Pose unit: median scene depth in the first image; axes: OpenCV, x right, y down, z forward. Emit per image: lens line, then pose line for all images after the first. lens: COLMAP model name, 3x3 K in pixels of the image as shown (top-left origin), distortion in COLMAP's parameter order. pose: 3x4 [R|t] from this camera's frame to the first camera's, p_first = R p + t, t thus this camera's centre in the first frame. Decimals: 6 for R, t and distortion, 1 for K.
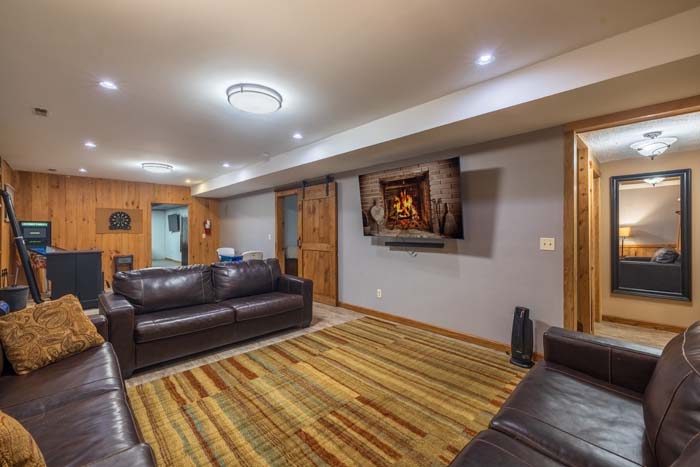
lens RADIAL K [[290.9, 0, 348.0], [0, 290.9, 230.7], [0, 0, 1]] dist [-0.001848, 0.000348]
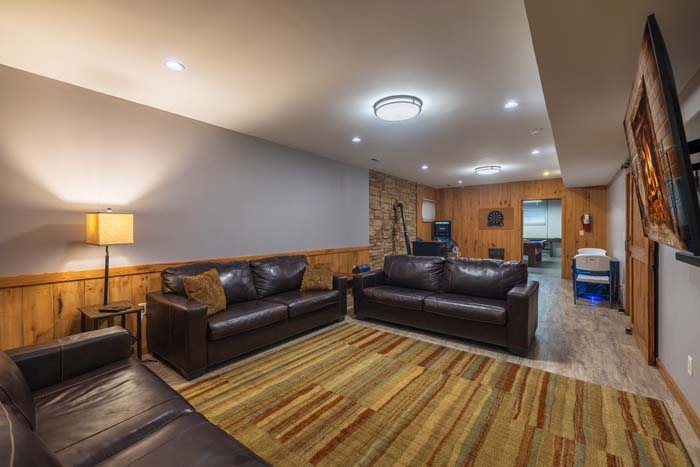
lens RADIAL K [[290.9, 0, 348.0], [0, 290.9, 230.7], [0, 0, 1]] dist [-0.001848, 0.000348]
pose [[0.145833, 0.010504, -0.989253, 0.621853], [0.003296, 0.999933, 0.011103, 0.000146], [0.989304, -0.004880, 0.145788, 0.539547]]
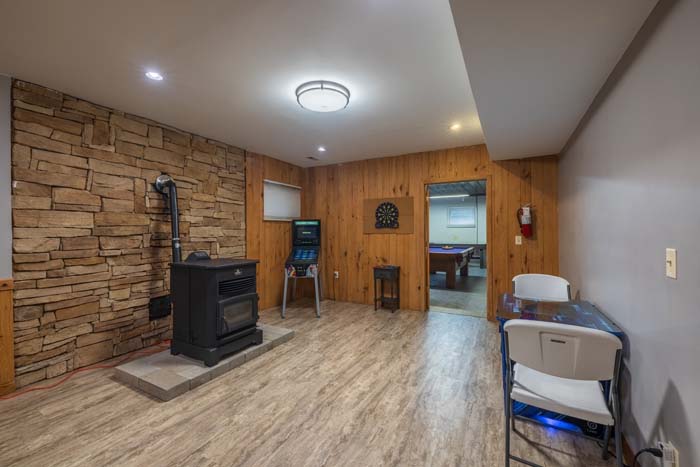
lens RADIAL K [[290.9, 0, 348.0], [0, 290.9, 230.7], [0, 0, 1]] dist [-0.001848, 0.000348]
pose [[0.307092, -0.004113, -0.951671, -0.339444], [0.005137, 0.999983, -0.002664, 0.007023], [0.951666, -0.004070, 0.307108, 1.538426]]
